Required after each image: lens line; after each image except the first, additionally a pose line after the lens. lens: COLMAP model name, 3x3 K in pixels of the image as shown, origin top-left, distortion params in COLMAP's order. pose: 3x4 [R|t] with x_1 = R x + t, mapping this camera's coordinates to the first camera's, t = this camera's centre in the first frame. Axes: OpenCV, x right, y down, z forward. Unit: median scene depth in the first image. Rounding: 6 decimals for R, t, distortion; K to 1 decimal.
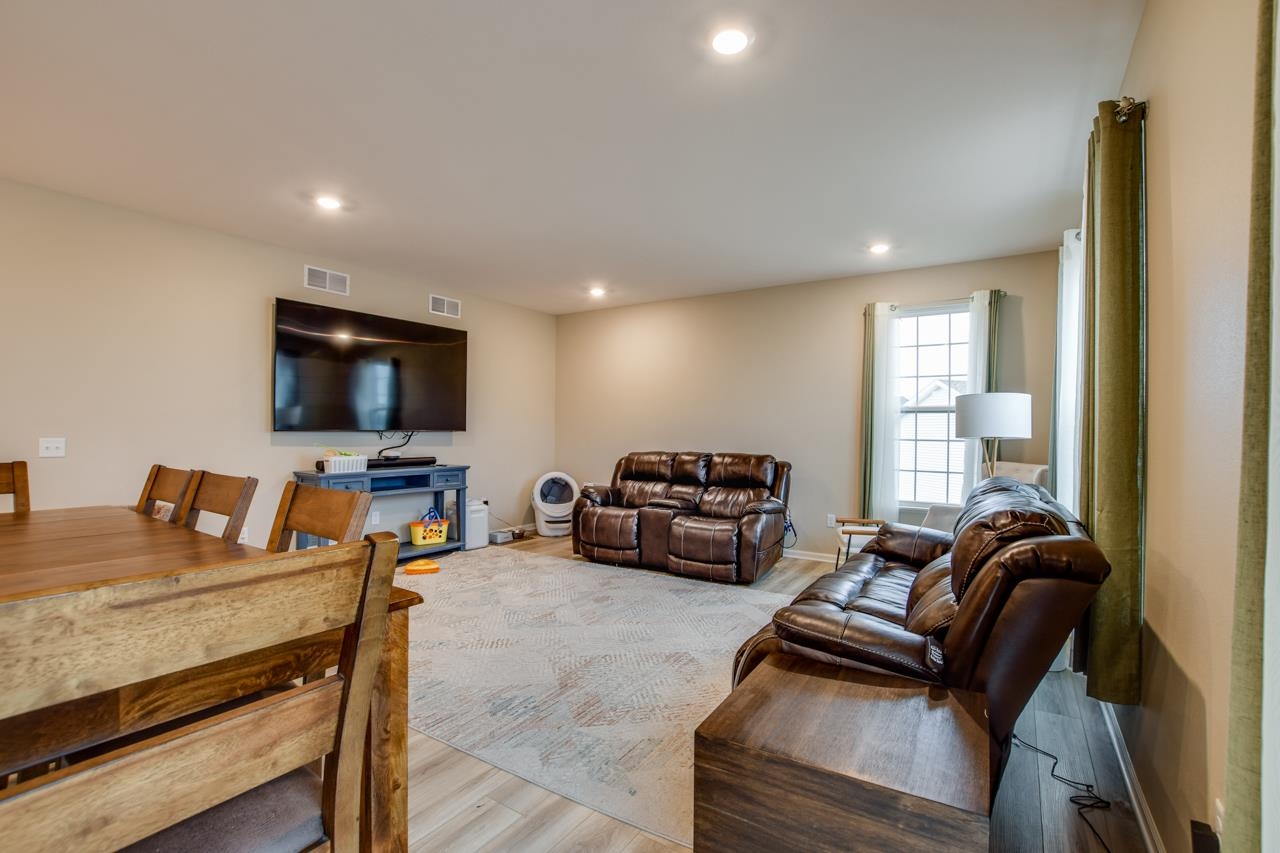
lens RADIAL K [[567.2, 0, 643.8], [0, 567.2, 426.8], [0, 0, 1]] dist [-0.022539, -0.000070]
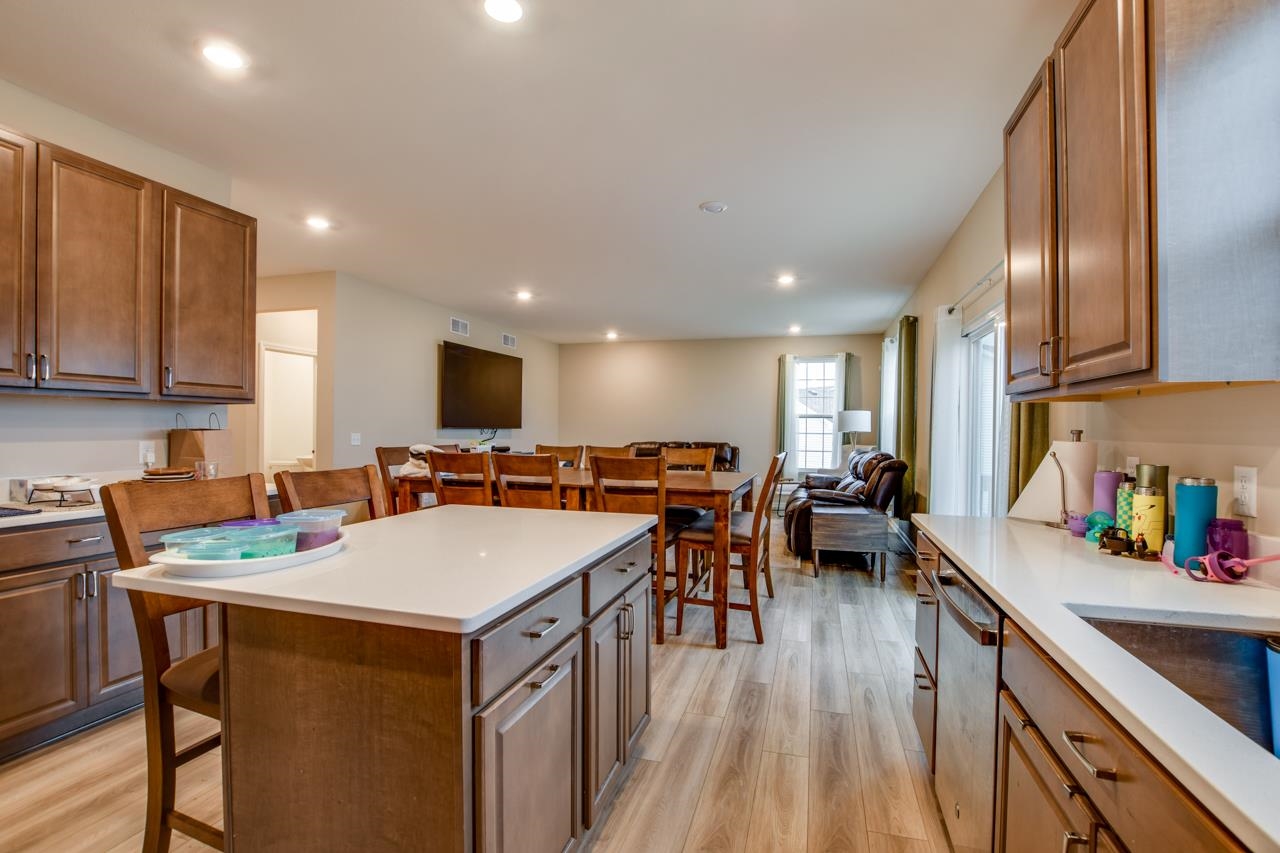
lens RADIAL K [[605.4, 0, 640.0], [0, 605.4, 426.5], [0, 0, 1]] dist [0.001663, 0.000058]
pose [[0.953754, -0.000100, 0.300590, -0.585229], [-0.001620, 0.999984, 0.005476, -0.007766], [-0.300585, -0.005710, 0.953738, -0.650808]]
